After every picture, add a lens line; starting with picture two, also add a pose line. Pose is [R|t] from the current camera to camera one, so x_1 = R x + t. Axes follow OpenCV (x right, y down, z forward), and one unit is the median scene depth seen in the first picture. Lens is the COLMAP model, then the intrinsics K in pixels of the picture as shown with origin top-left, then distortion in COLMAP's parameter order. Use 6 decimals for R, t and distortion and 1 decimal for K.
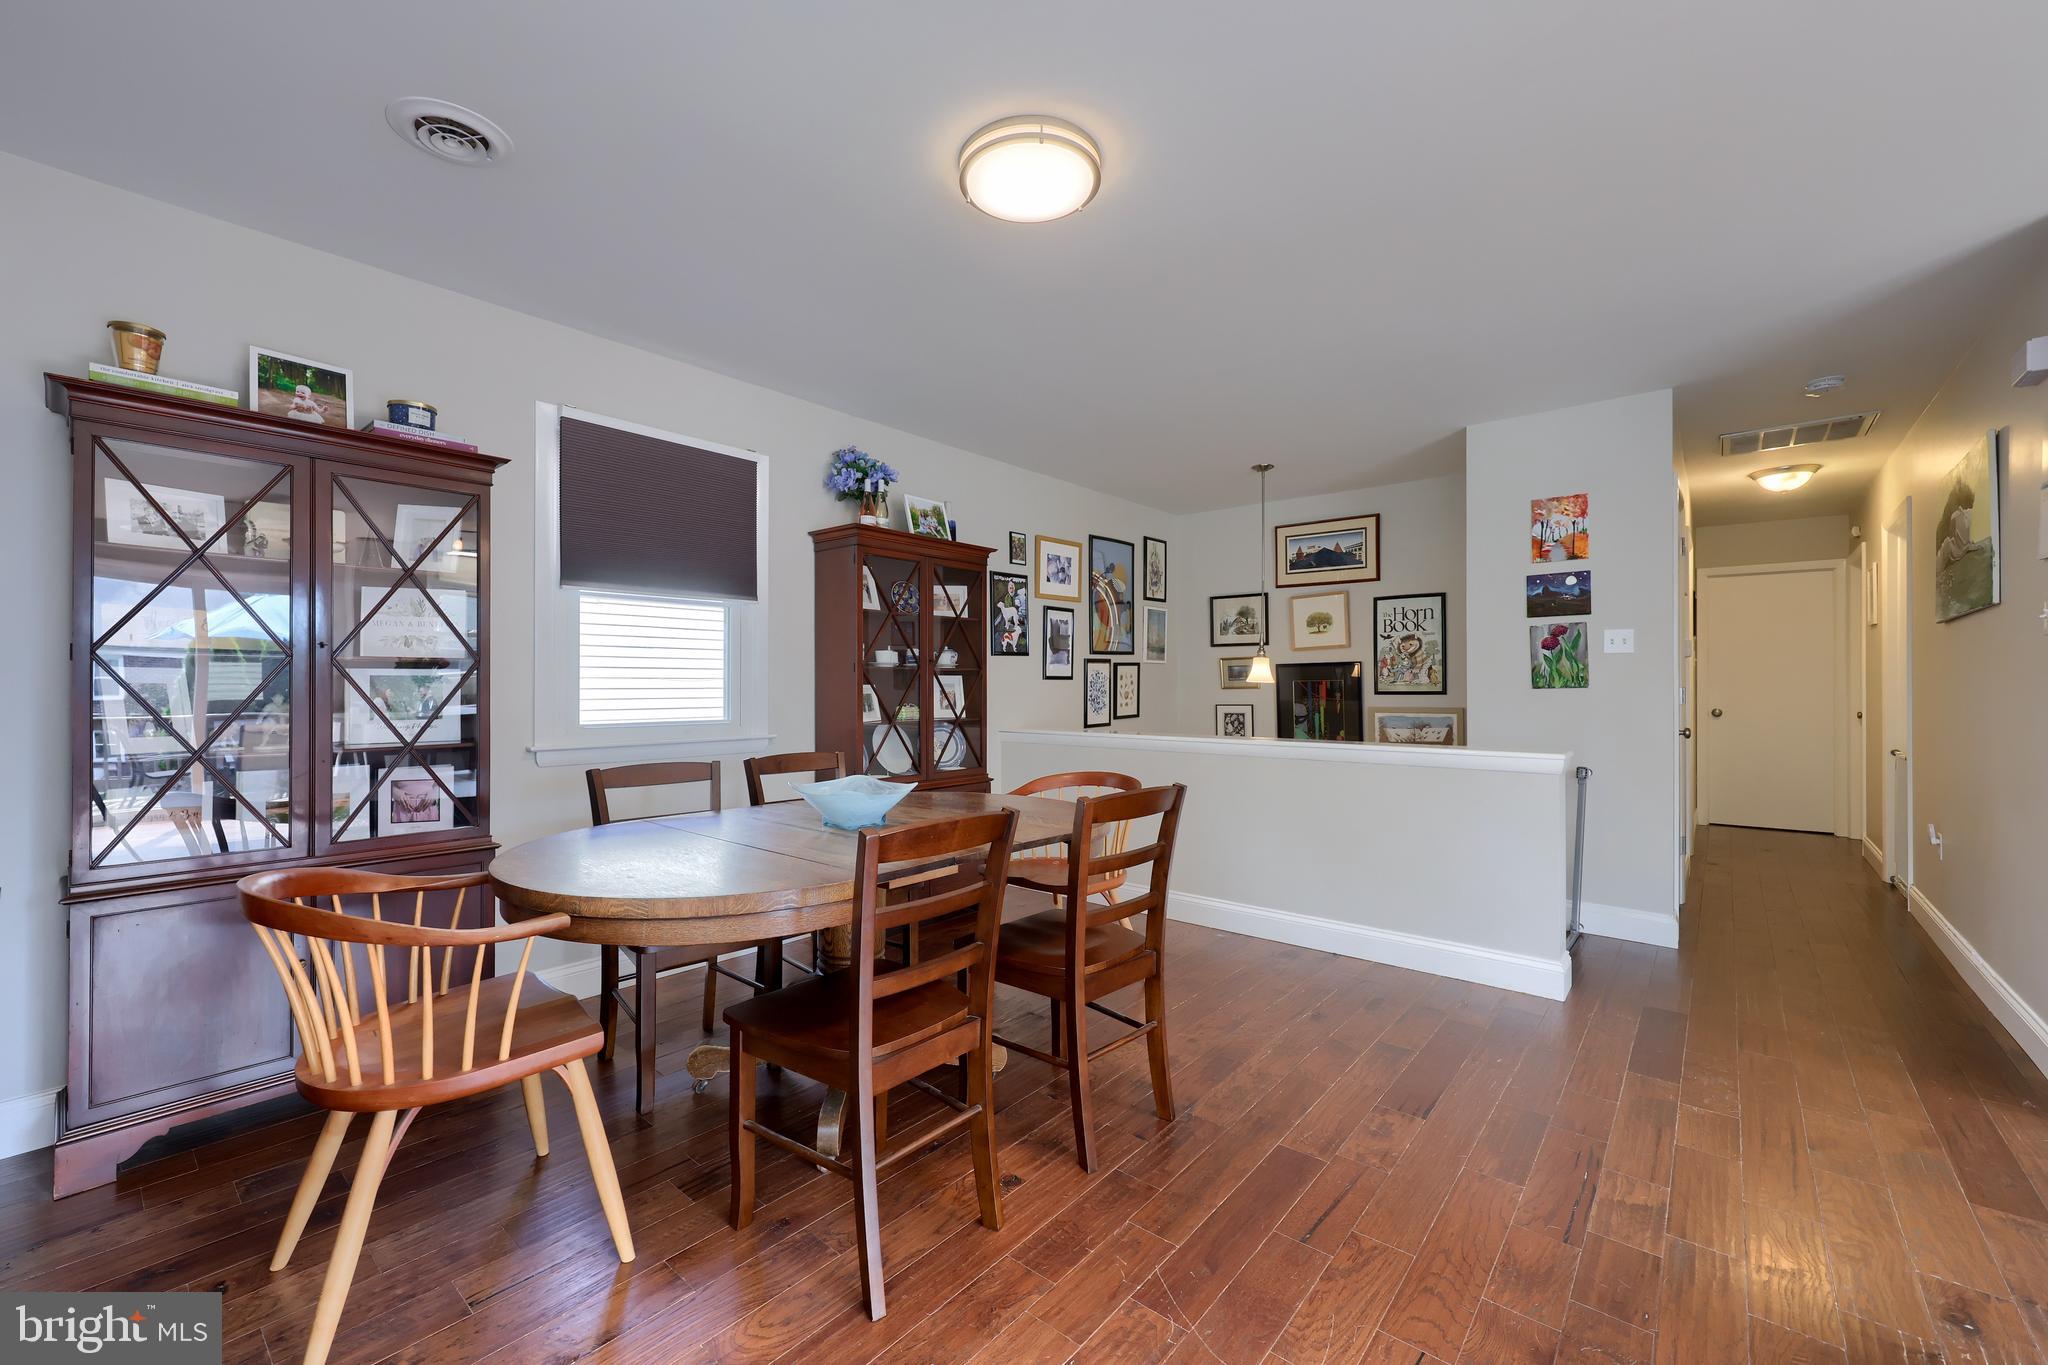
lens RADIAL K [[829.0, 0, 1019.8], [0, 829.0, 681.4], [0, 0, 1]] dist [-0.000147, -0.000438]
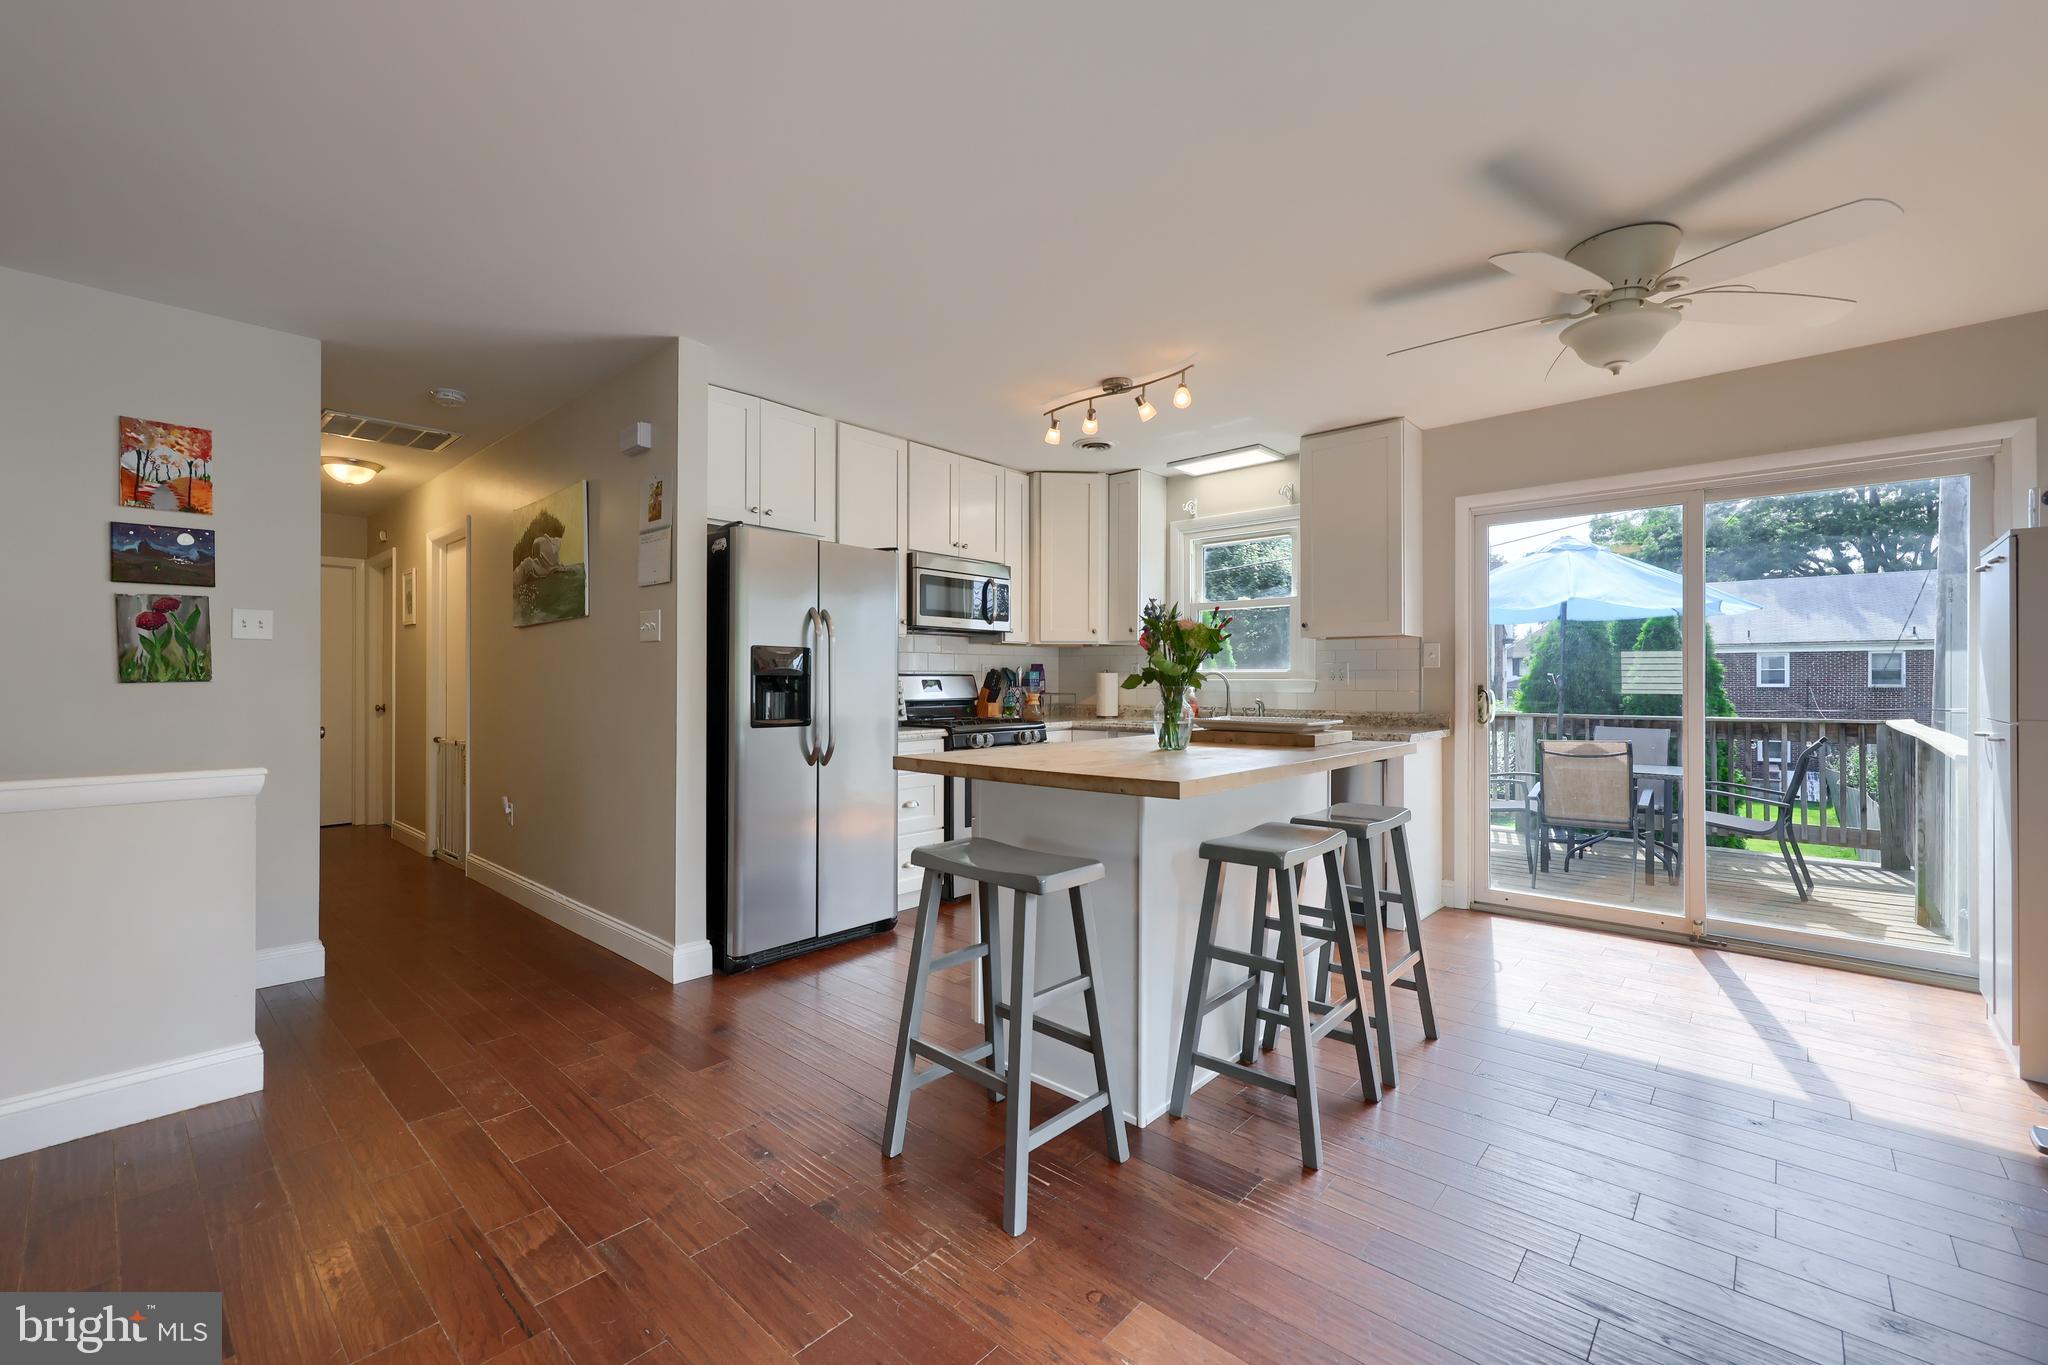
lens RADIAL K [[829.0, 0, 1045.8], [0, 829.0, 677.4], [0, 0, 1]] dist [-0.000147, -0.000438]
pose [[0.009769, 0.004343, 0.999943, -0.081190], [-0.005297, 0.999977, -0.004292, 0.003022], [-0.999938, -0.005255, 0.009791, 0.209957]]
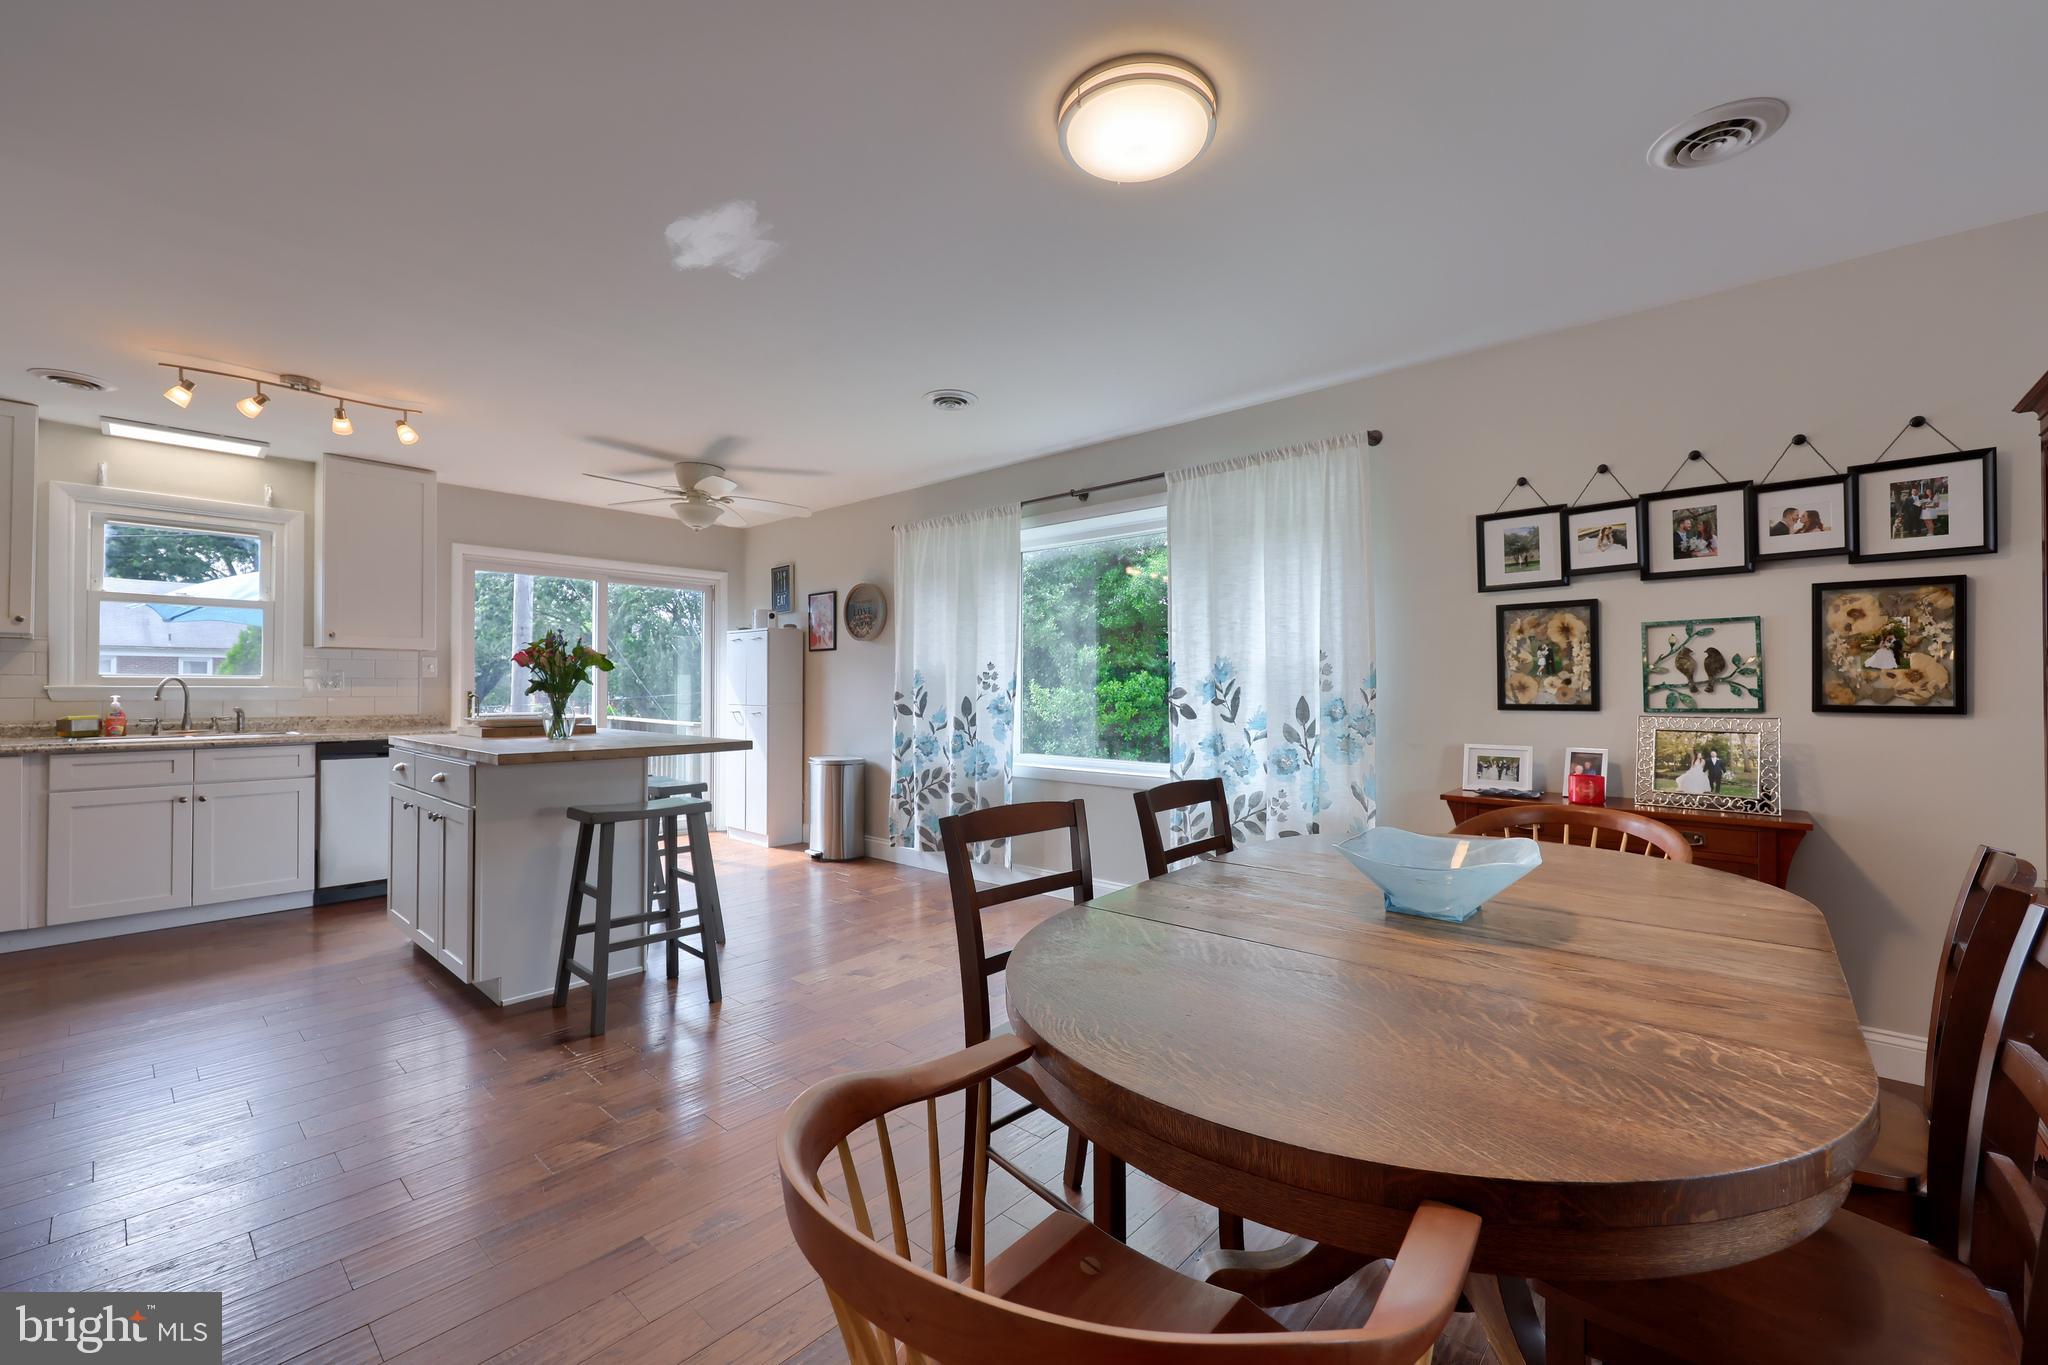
lens RADIAL K [[829.0, 0, 976.7], [0, 829.0, 680.1], [0, 0, 1]] dist [-0.000147, -0.000438]
pose [[-0.998812, -0.000703, 0.048727, 0.077117], [-0.001254, 0.999935, -0.011290, 0.001636], [-0.048716, -0.011337, -0.998748, 1.019824]]
